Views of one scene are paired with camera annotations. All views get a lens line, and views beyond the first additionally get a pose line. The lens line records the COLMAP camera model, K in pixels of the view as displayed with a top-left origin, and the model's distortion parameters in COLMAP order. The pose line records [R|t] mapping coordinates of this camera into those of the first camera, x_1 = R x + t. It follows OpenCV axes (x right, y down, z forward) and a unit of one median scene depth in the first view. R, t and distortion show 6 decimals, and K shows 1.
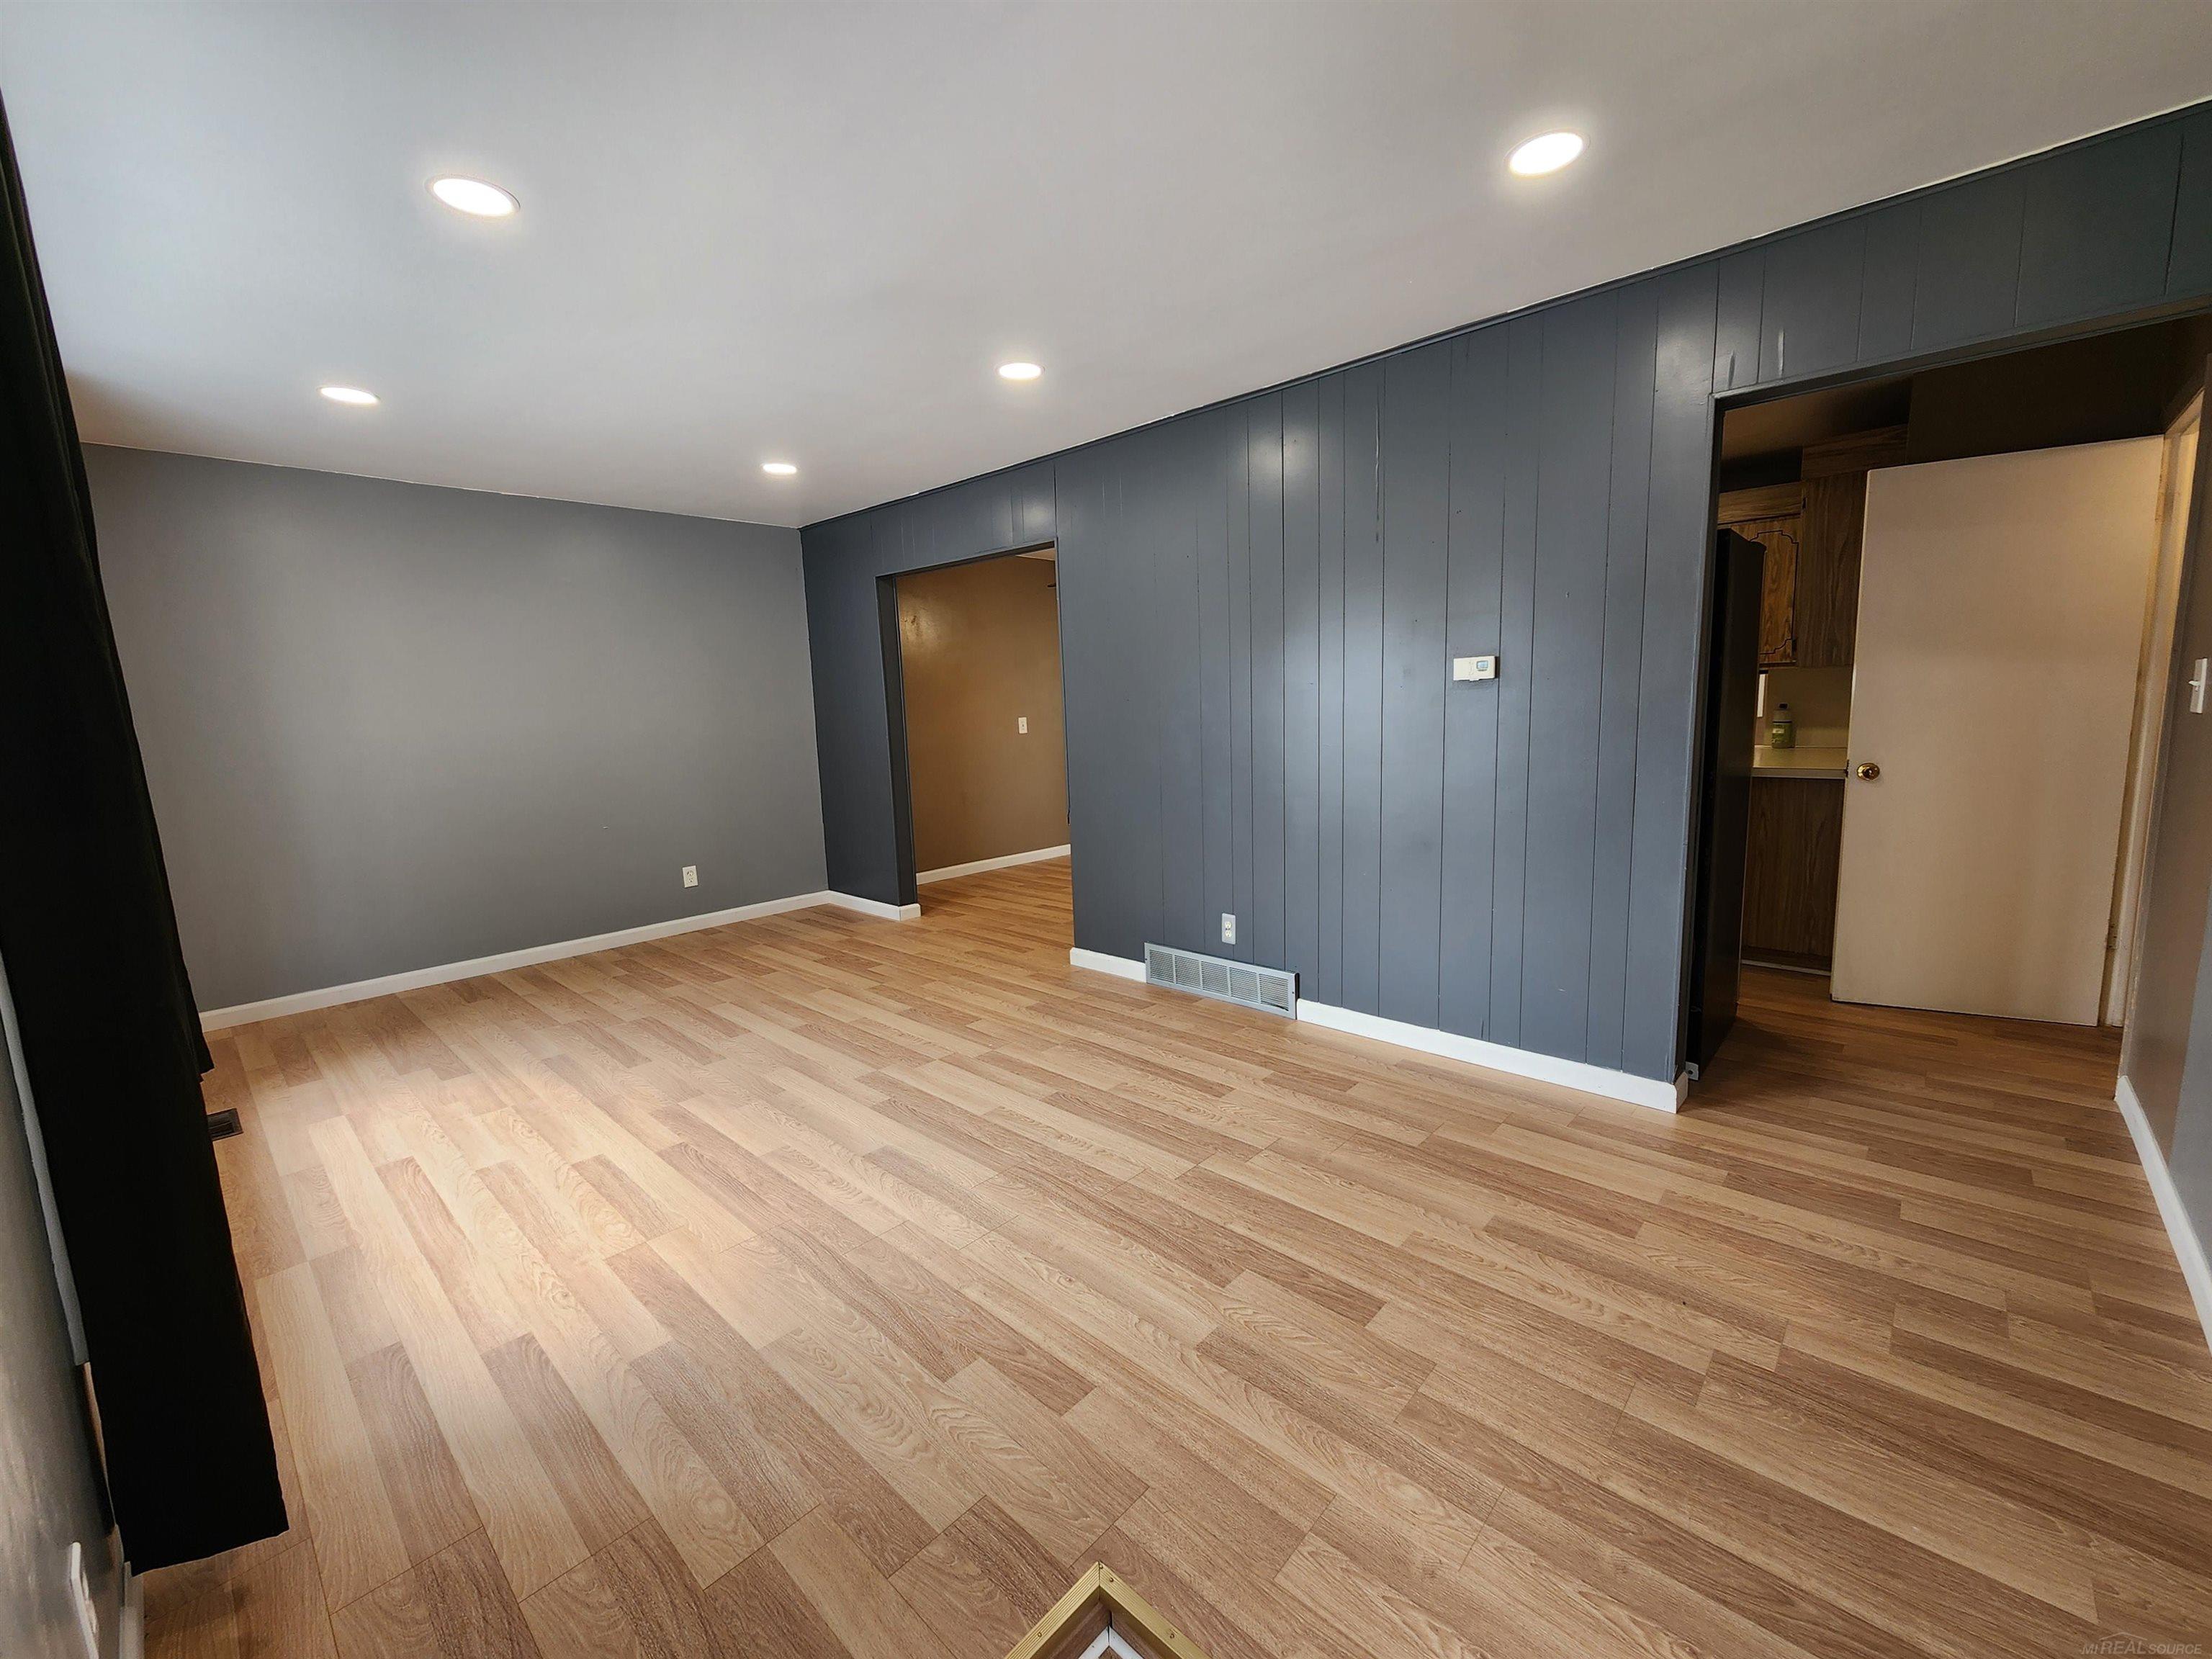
lens RADIAL K [[903.6, 0, 1113.9], [0, 903.6, 825.0], [0, 0, 1]] dist [-0.000214, -0.000069]
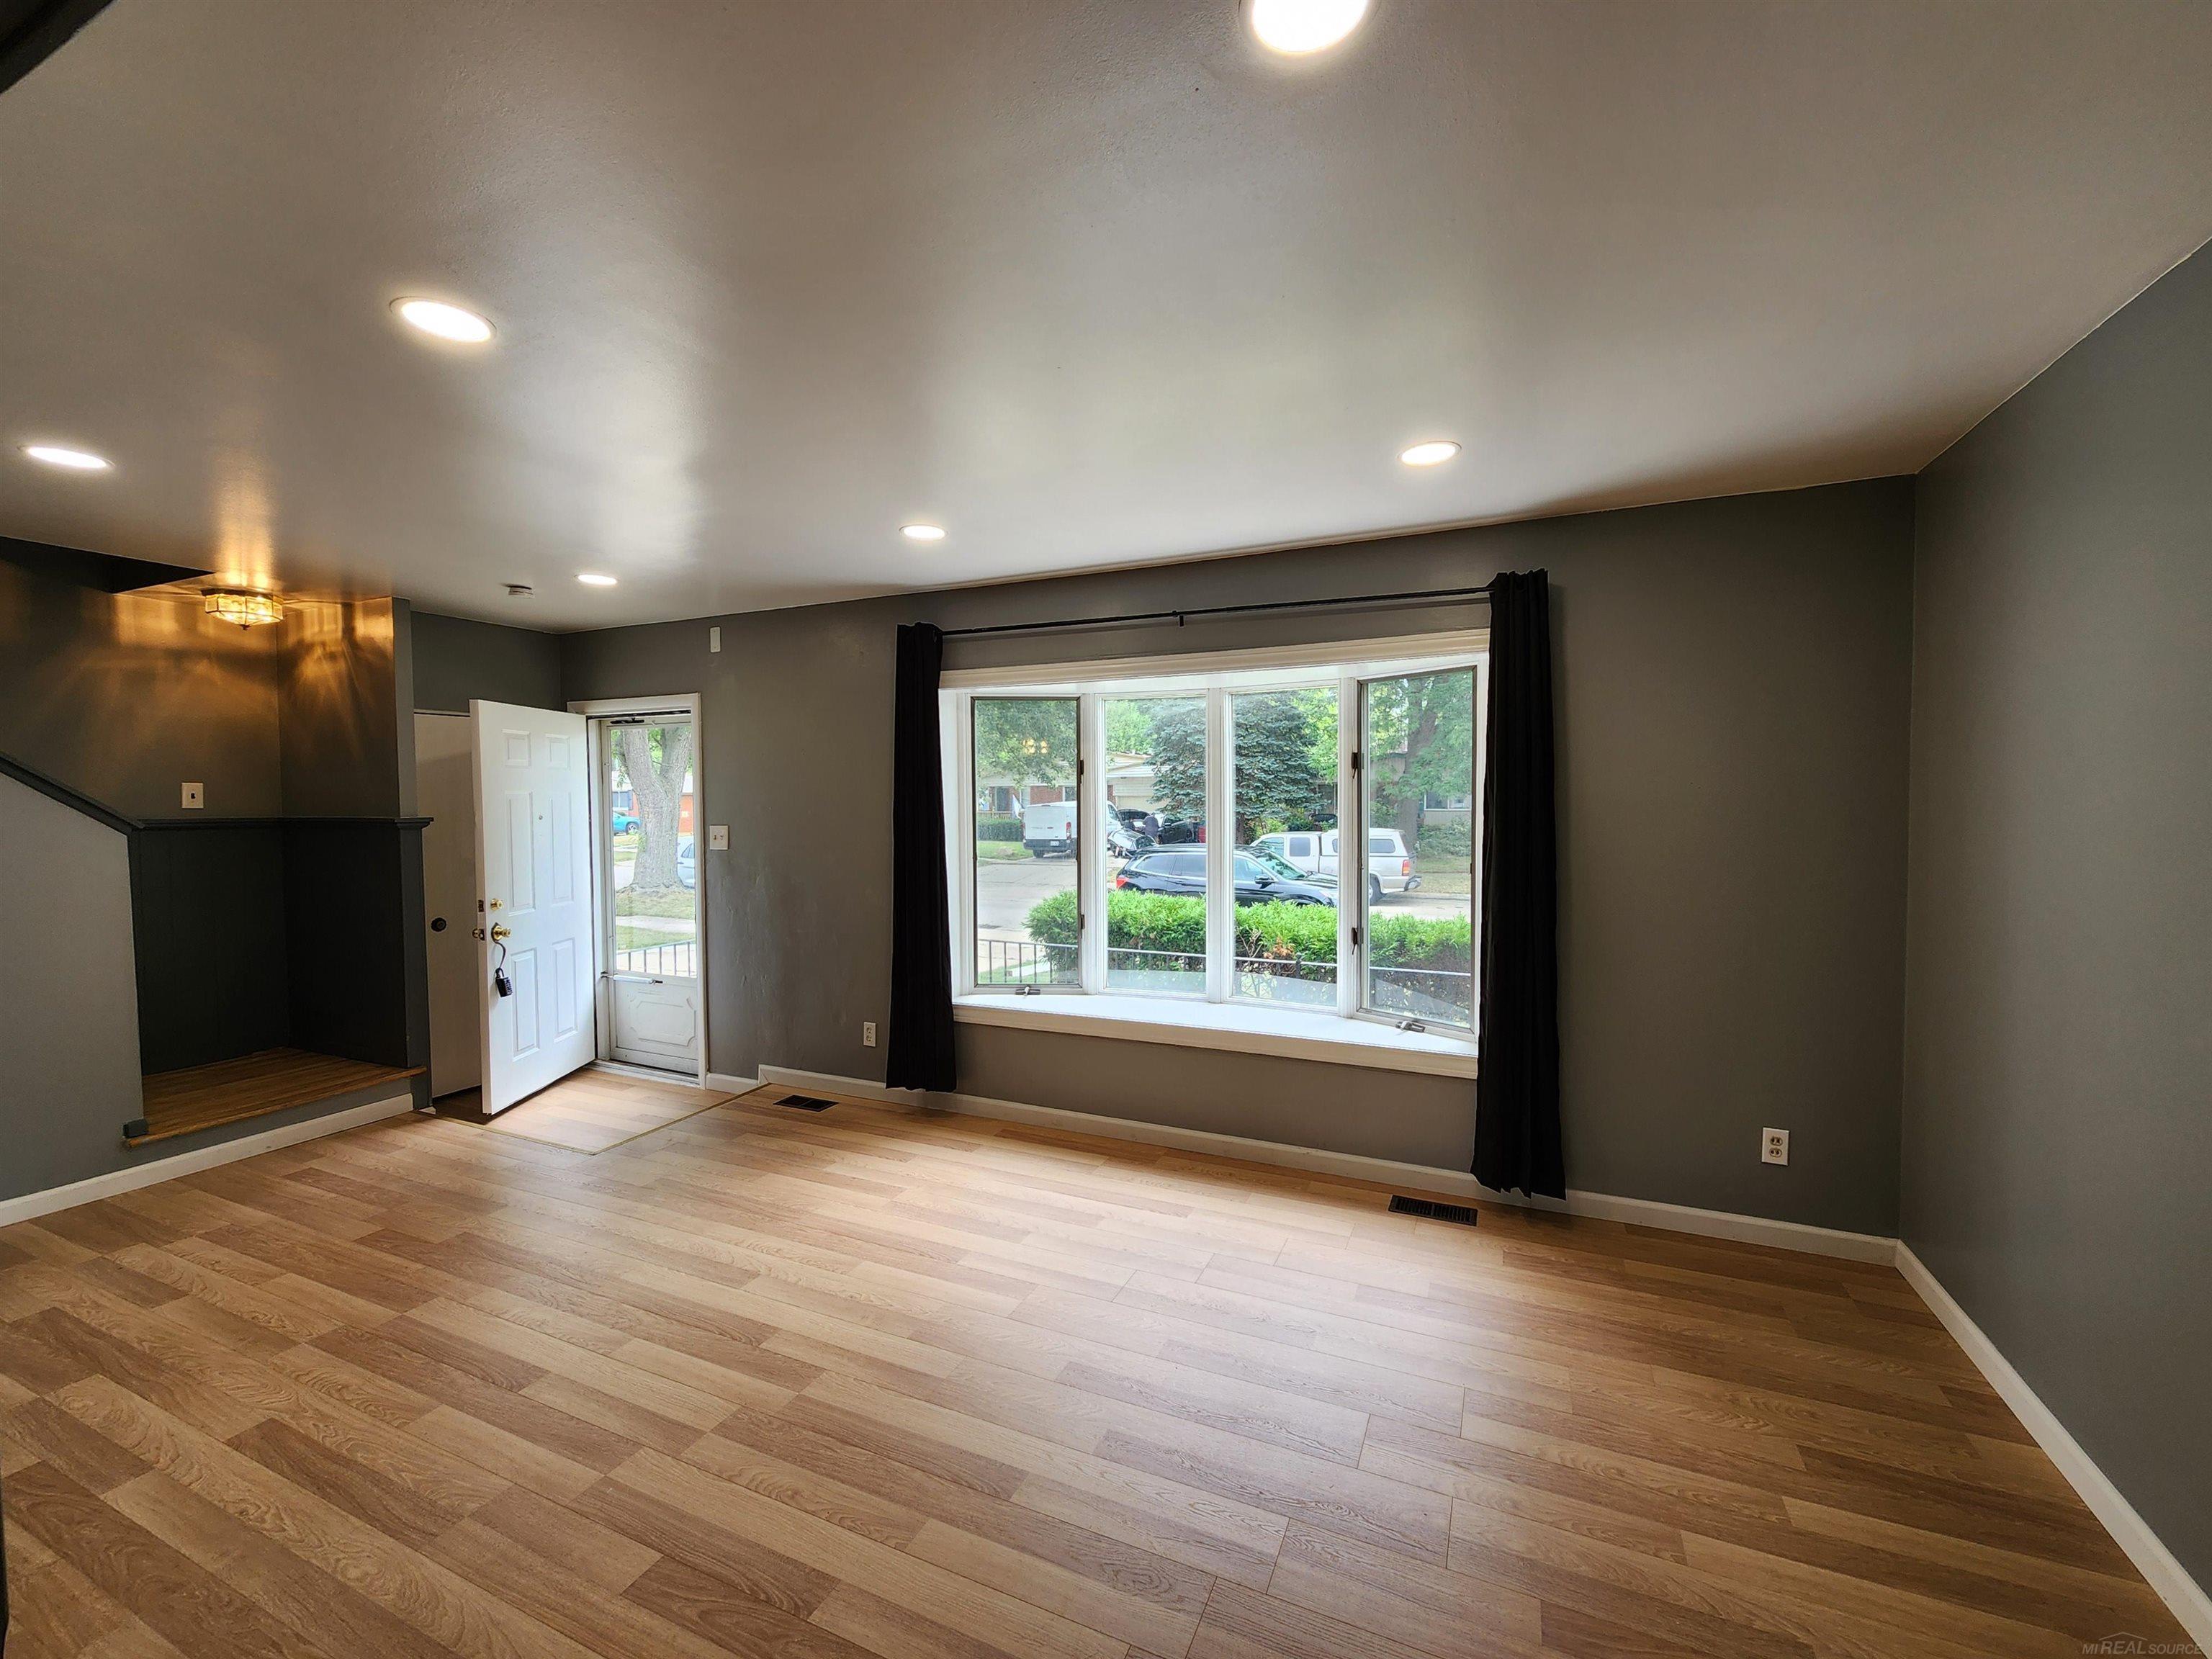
lens RADIAL K [[903.6, 0, 1113.9], [0, 903.6, 825.0], [0, 0, 1]] dist [-0.000214, -0.000069]
pose [[-0.947292, 0.052450, -0.316048, -0.348343], [-0.005159, 0.983882, 0.178743, -0.330997], [0.320329, 0.170952, -0.931753, 1.946461]]
